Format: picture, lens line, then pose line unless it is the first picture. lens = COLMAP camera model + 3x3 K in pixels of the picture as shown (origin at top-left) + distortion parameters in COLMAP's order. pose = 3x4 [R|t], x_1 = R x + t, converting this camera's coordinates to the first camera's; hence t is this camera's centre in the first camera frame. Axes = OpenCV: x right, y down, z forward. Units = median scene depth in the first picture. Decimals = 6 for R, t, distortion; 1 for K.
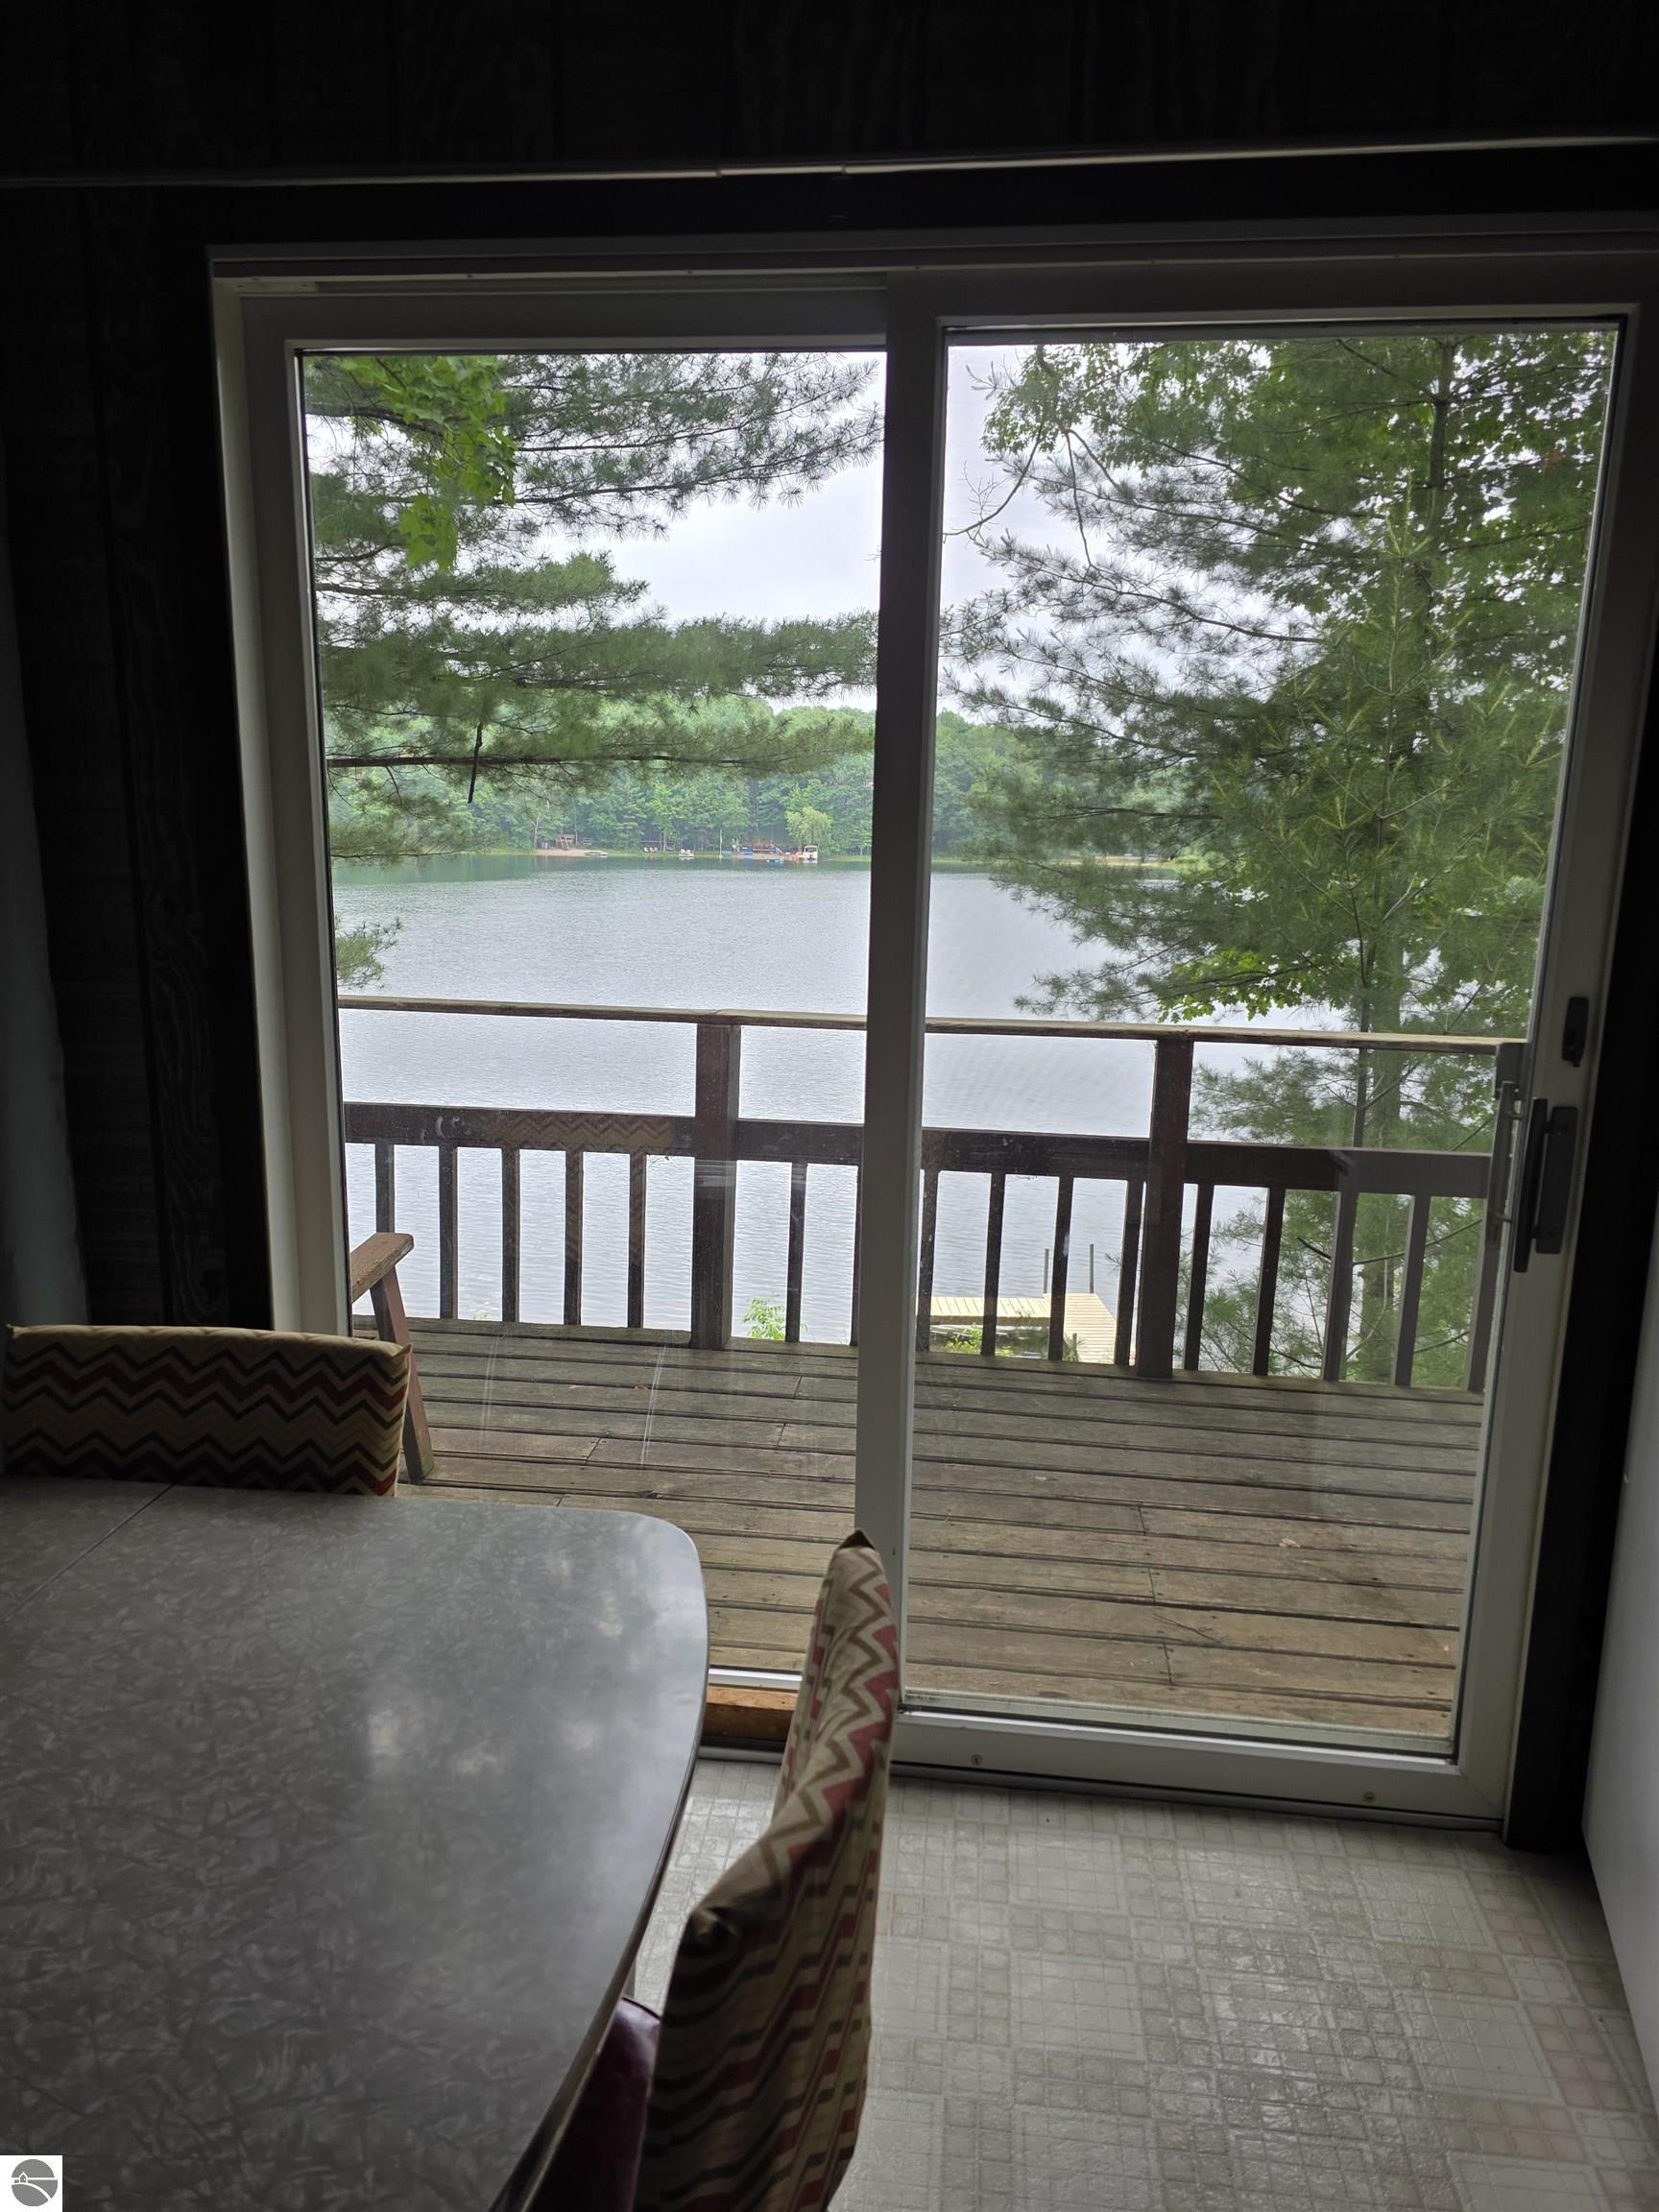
lens RADIAL K [[1502.3, 0, 829.5], [0, 1502.3, 1106.0], [0, 0, 1]] dist [0.149214, -0.349906]
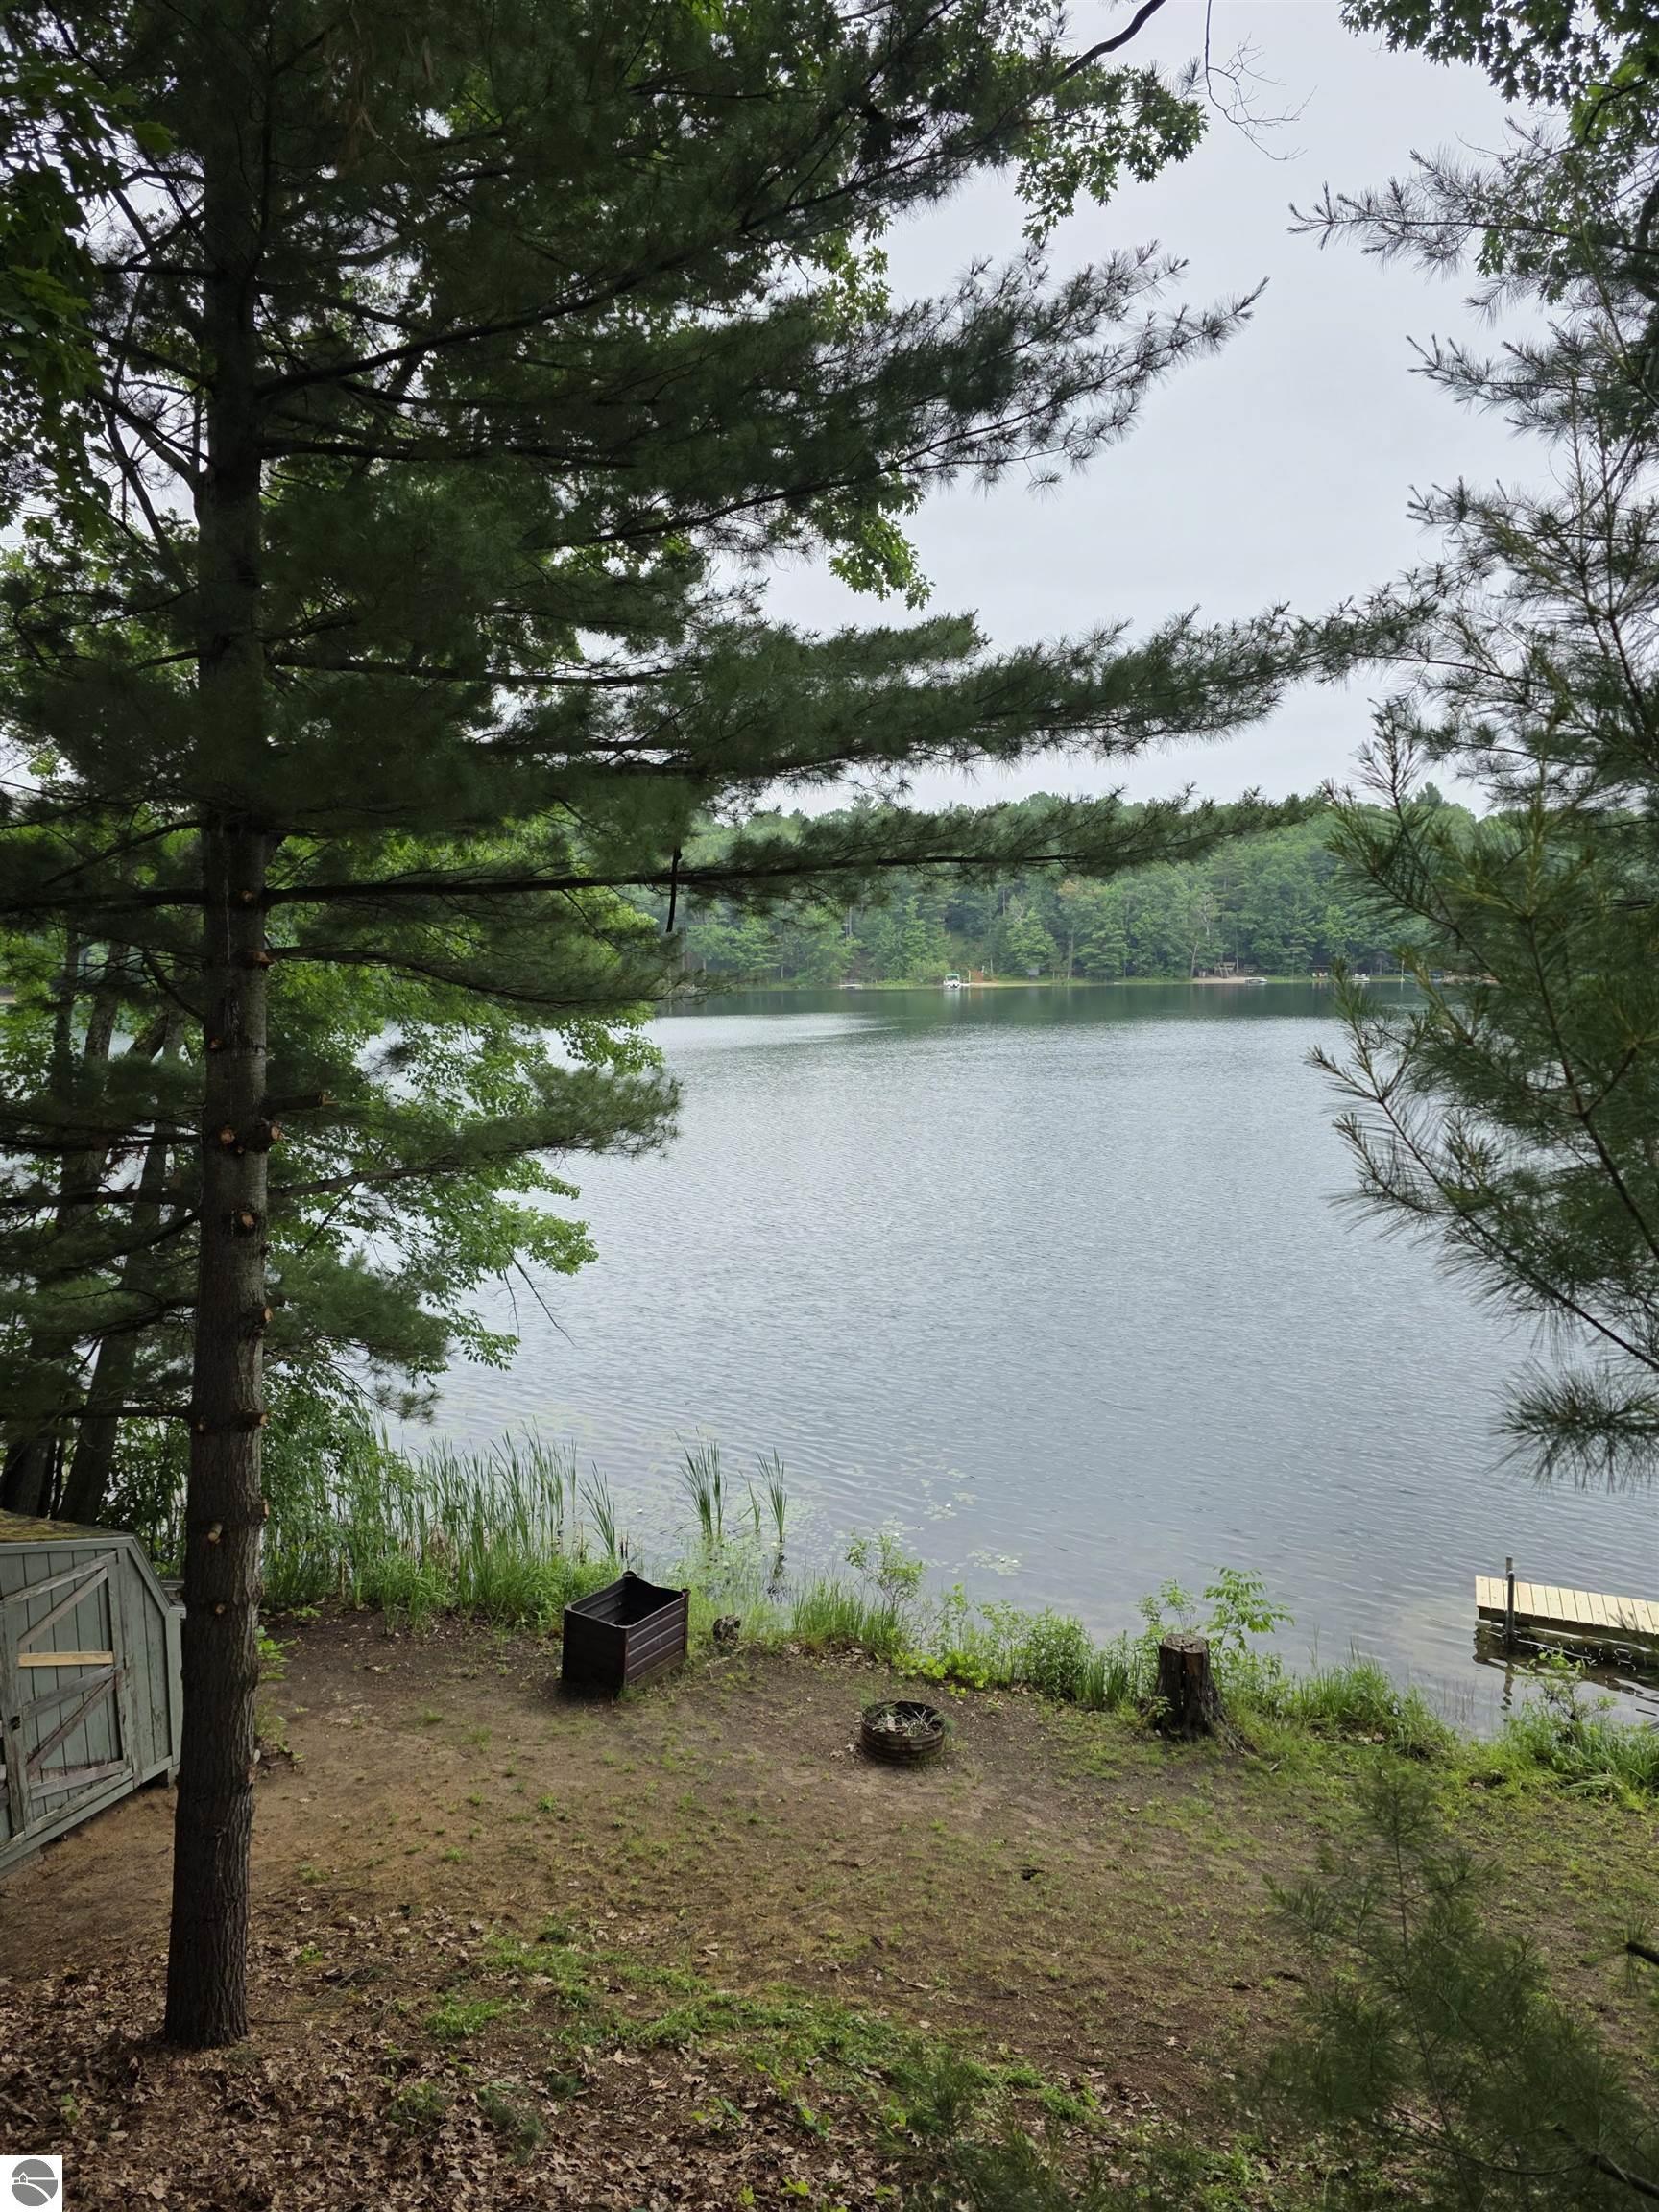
lens RADIAL K [[1553.1, 0, 826.6], [0, 1553.1, 1109.8], [0, 0, 1]] dist [0.096335, -0.099931]
pose [[0.902032, 0.012556, -0.431485, 0.178023], [-0.048711, 0.996153, -0.072843, -0.057026], [0.428911, 0.086725, 0.899174, 0.341089]]
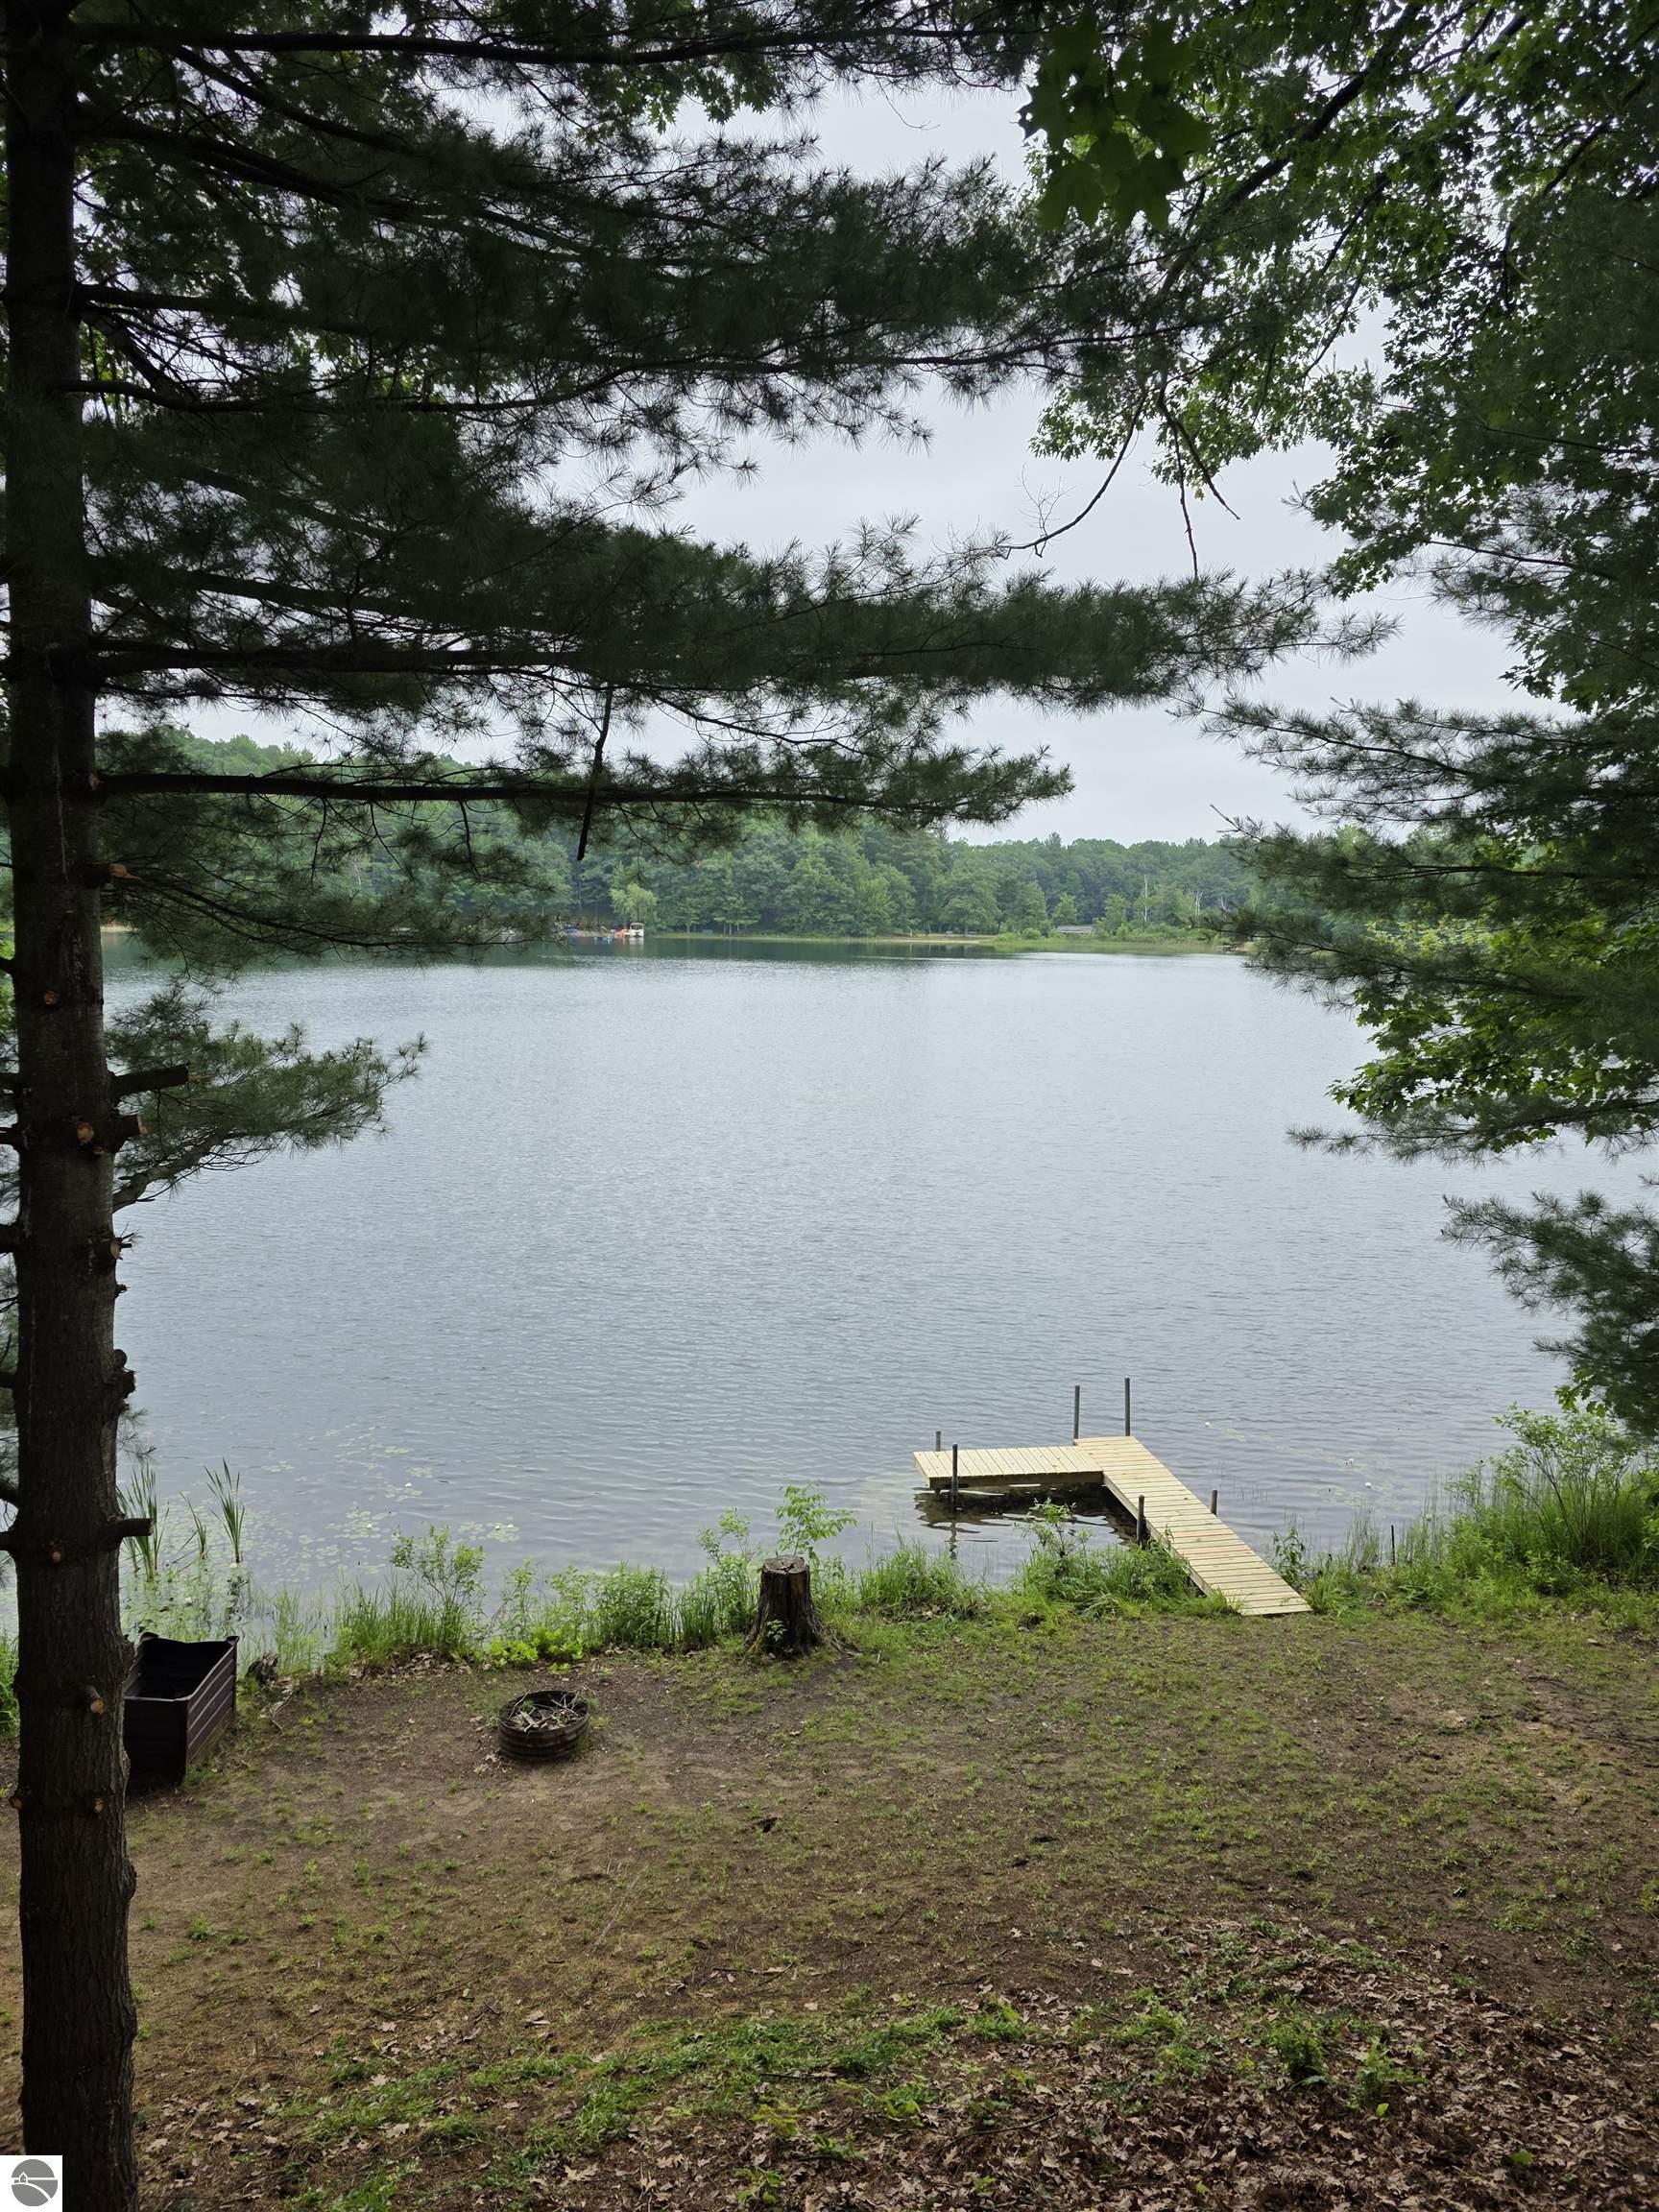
lens RADIAL K [[1483.4, 0, 827.3], [0, 1483.4, 1098.0], [0, 0, 1]] dist [0.077802, -0.068502]
pose [[0.991552, -0.022496, 0.127746, -0.215246], [0.029263, 0.998252, -0.051346, -0.062789], [-0.126367, 0.054650, 0.990477, 0.367219]]
